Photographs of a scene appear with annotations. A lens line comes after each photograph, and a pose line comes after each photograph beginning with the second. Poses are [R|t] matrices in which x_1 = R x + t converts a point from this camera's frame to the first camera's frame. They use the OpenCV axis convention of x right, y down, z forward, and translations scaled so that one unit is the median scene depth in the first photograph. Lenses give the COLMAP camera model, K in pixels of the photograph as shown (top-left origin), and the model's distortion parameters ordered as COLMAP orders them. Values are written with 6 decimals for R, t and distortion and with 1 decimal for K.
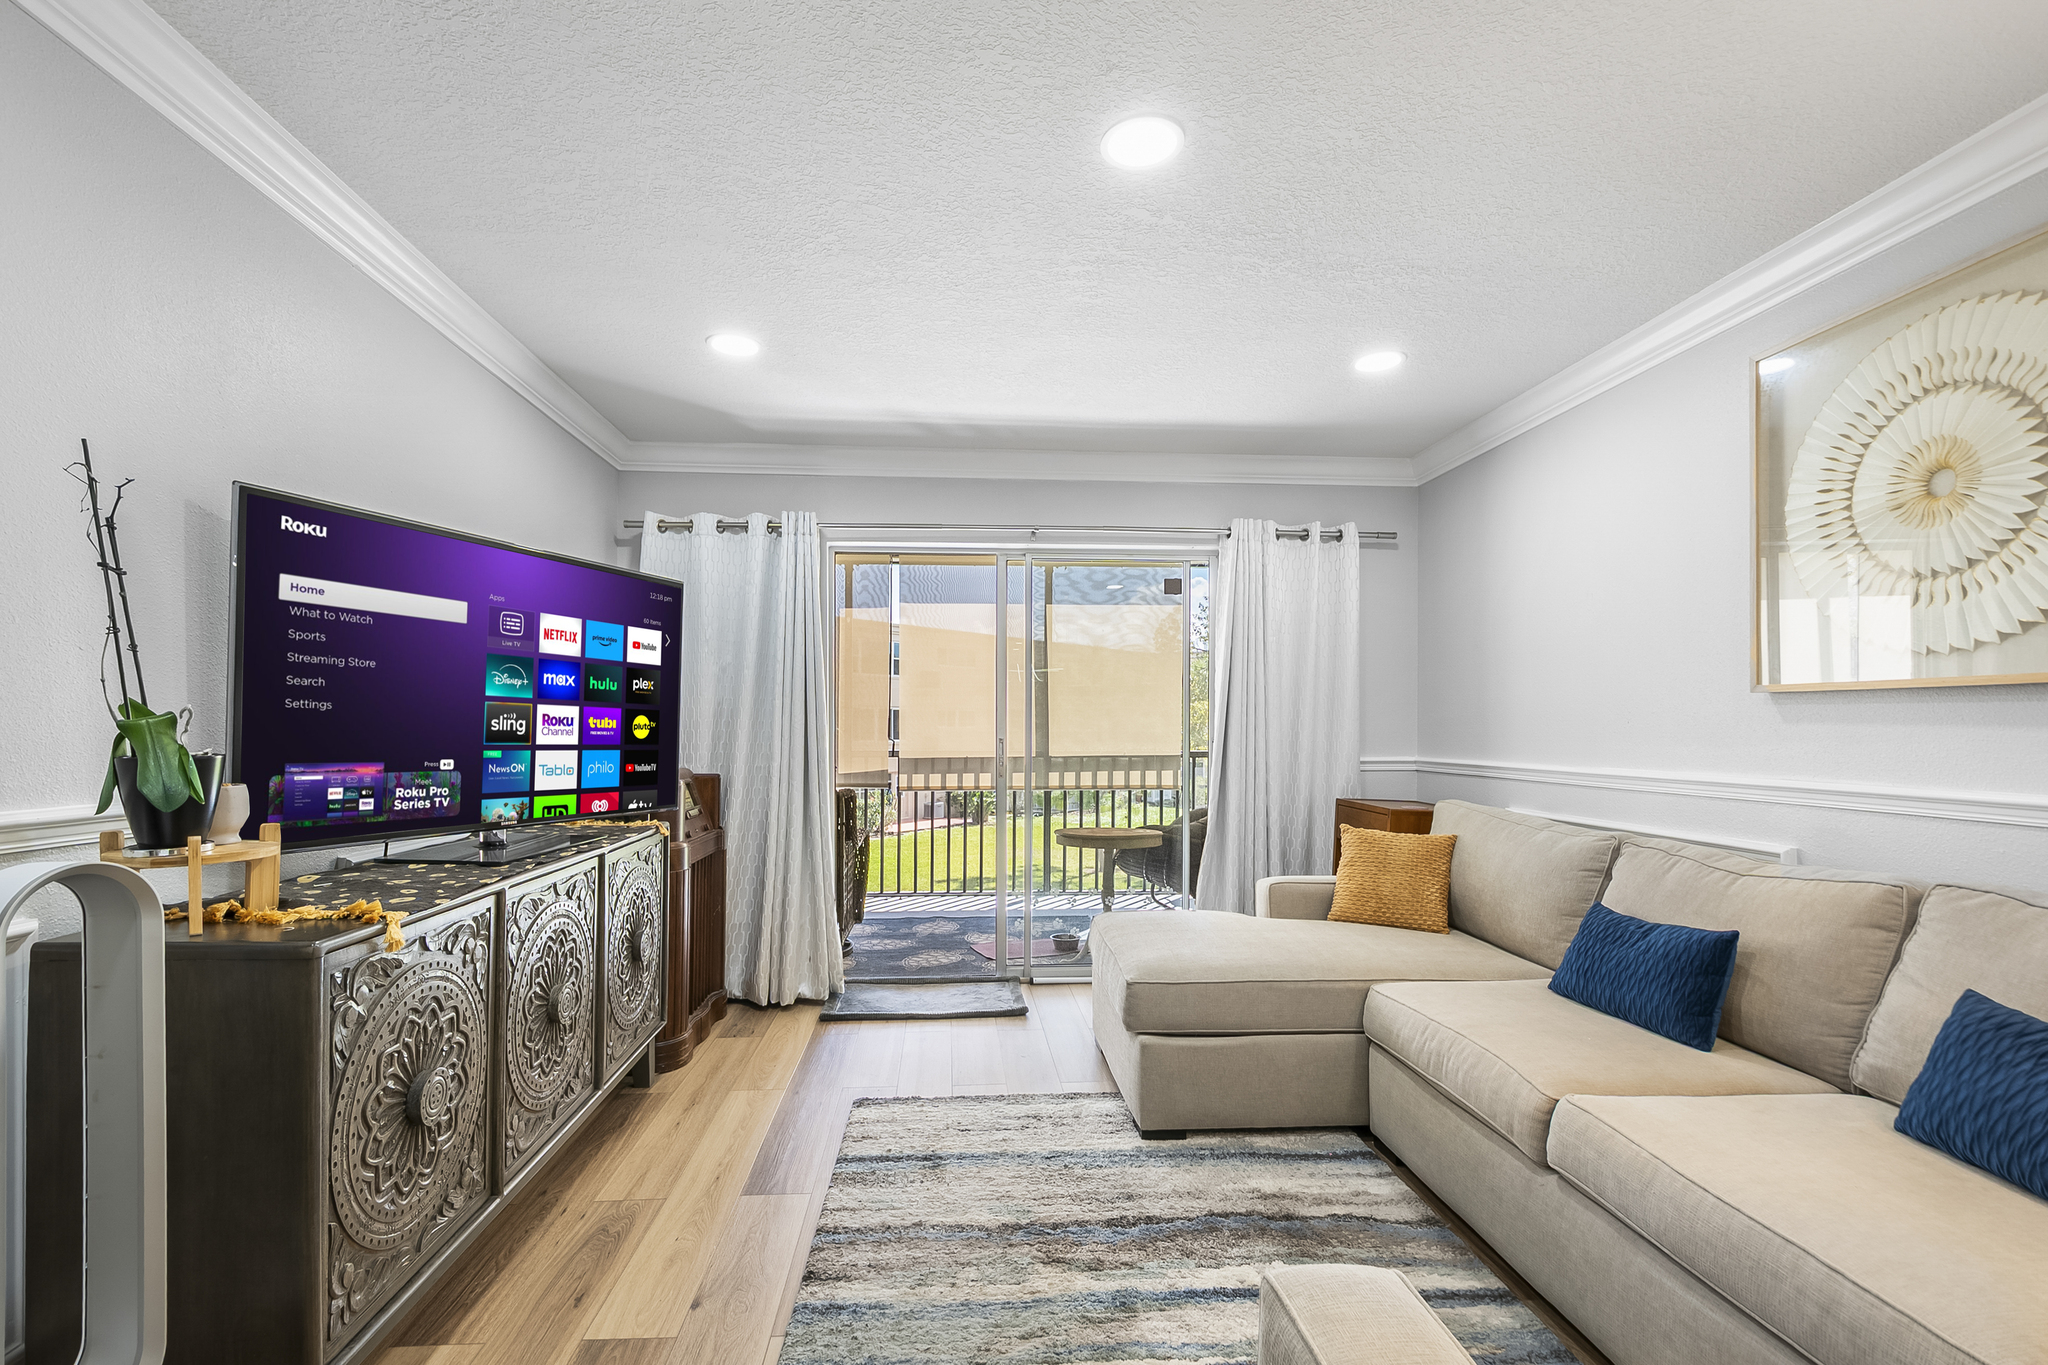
lens RADIAL K [[949.1, 0, 983.8], [0, 949.1, 720.7], [0, 0, 1]] dist [0.003871, -0.008399]
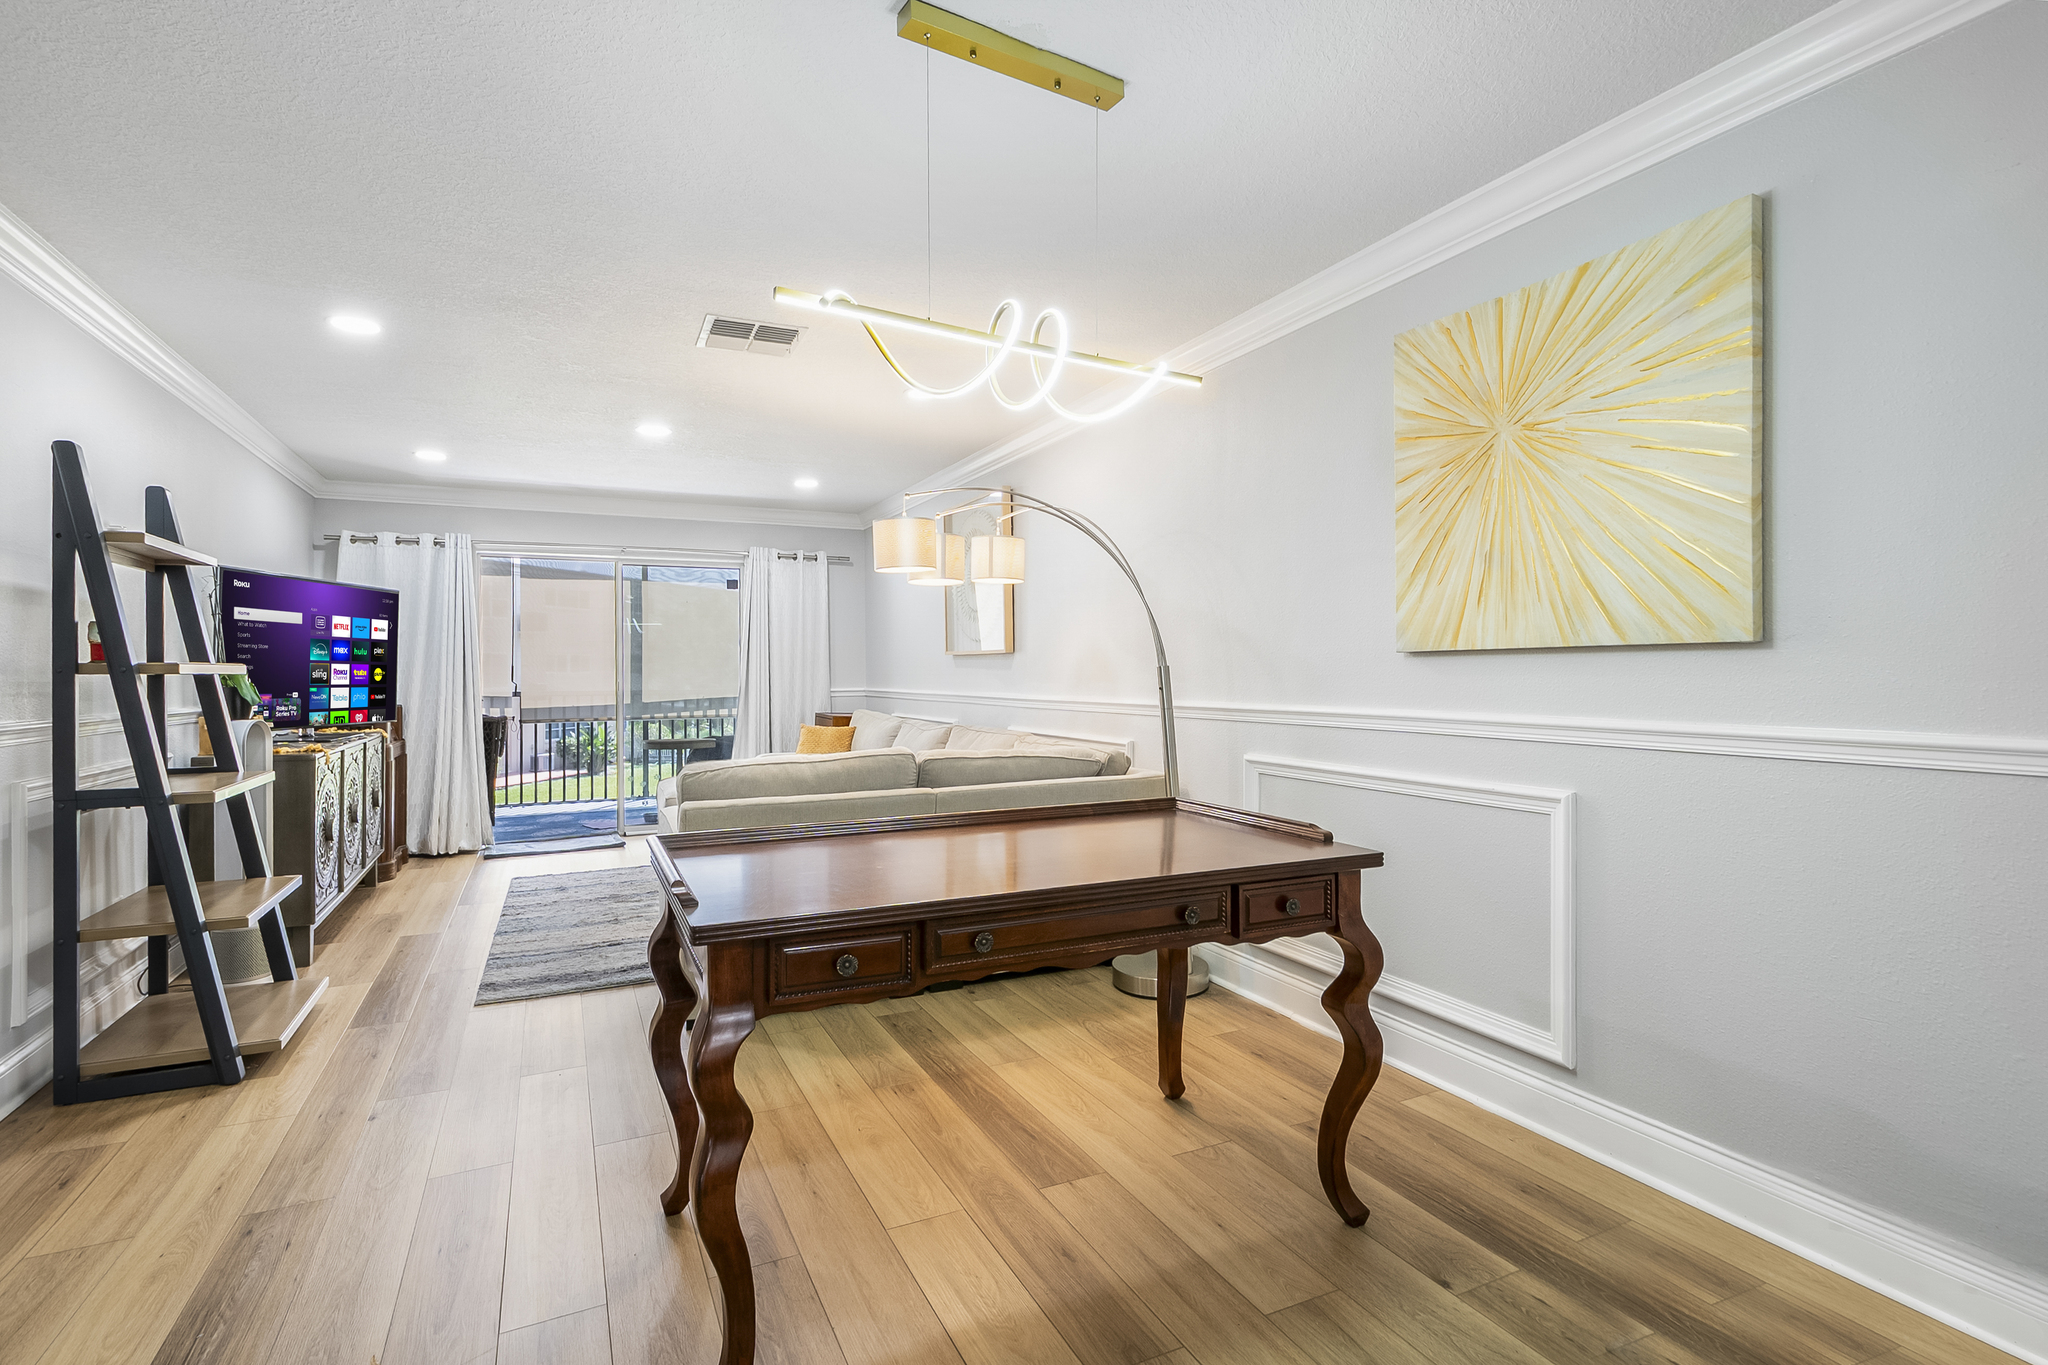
lens RADIAL K [[960.4, 0, 984.3], [0, 960.4, 662.7], [0, 0, 1]] dist [0.003272, 0.000056]
pose [[0.929457, -0.007585, 0.368854, 0.033222], [0.007775, 0.999969, 0.000970, -0.009646], [-0.368850, 0.001967, 0.929487, -1.158013]]
